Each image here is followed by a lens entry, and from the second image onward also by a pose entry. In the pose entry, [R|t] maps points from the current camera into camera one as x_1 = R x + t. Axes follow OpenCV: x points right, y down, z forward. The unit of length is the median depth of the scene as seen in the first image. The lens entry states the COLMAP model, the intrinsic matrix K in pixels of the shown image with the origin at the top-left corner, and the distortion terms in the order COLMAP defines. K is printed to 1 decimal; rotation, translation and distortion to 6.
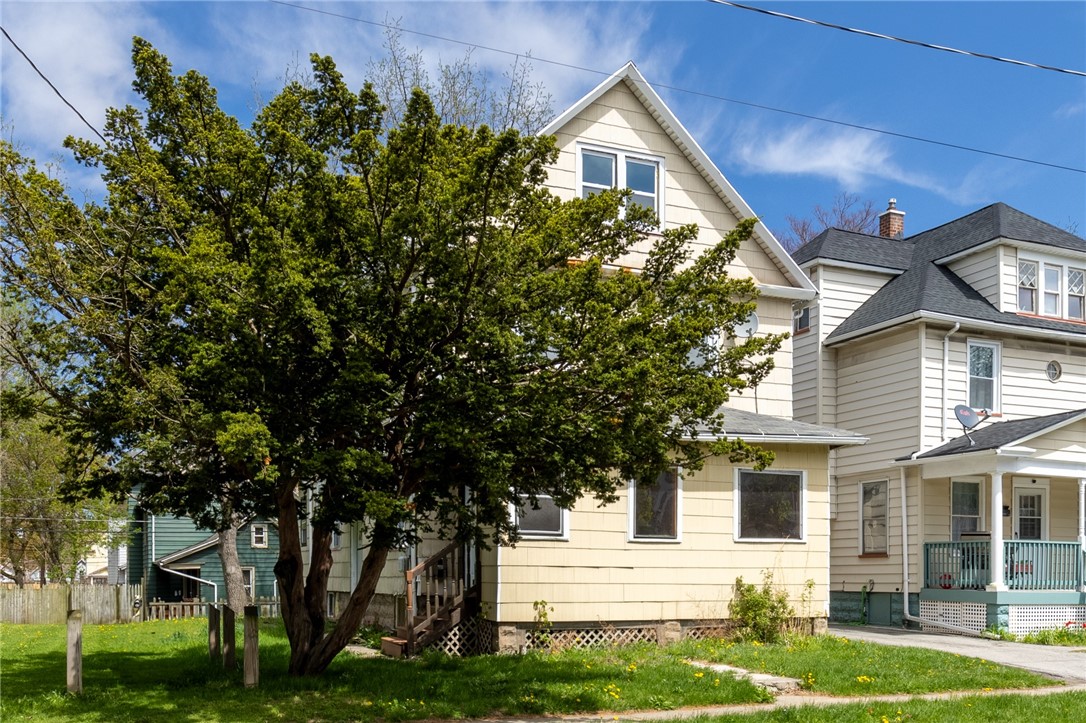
lens RADIAL K [[689.4, 0, 543.4], [0, 689.4, 359.3], [0, 0, 1]] dist [0.003292, -0.000380]
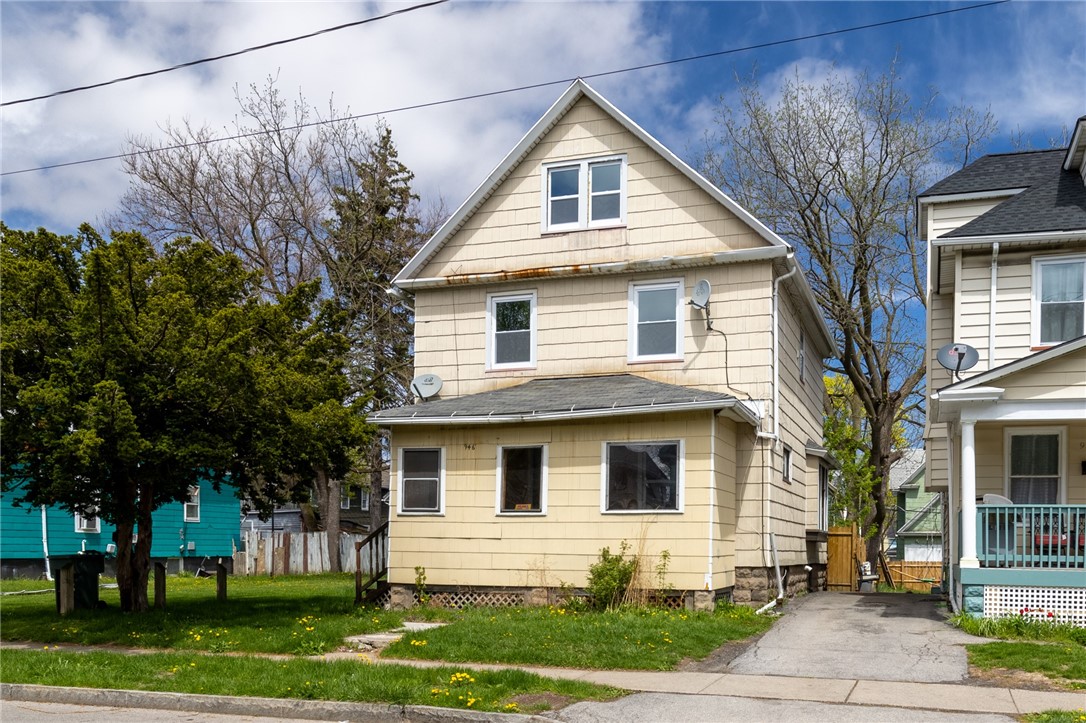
lens RADIAL K [[588.4, 0, 543.3], [0, 588.4, 364.5], [0, 0, 1]] dist [0.001313, 0.000594]
pose [[0.880941, -0.135482, -0.453418, 0.627873], [0.135143, 0.990266, -0.033324, 0.061232], [0.453519, -0.031920, 0.890675, 0.183706]]
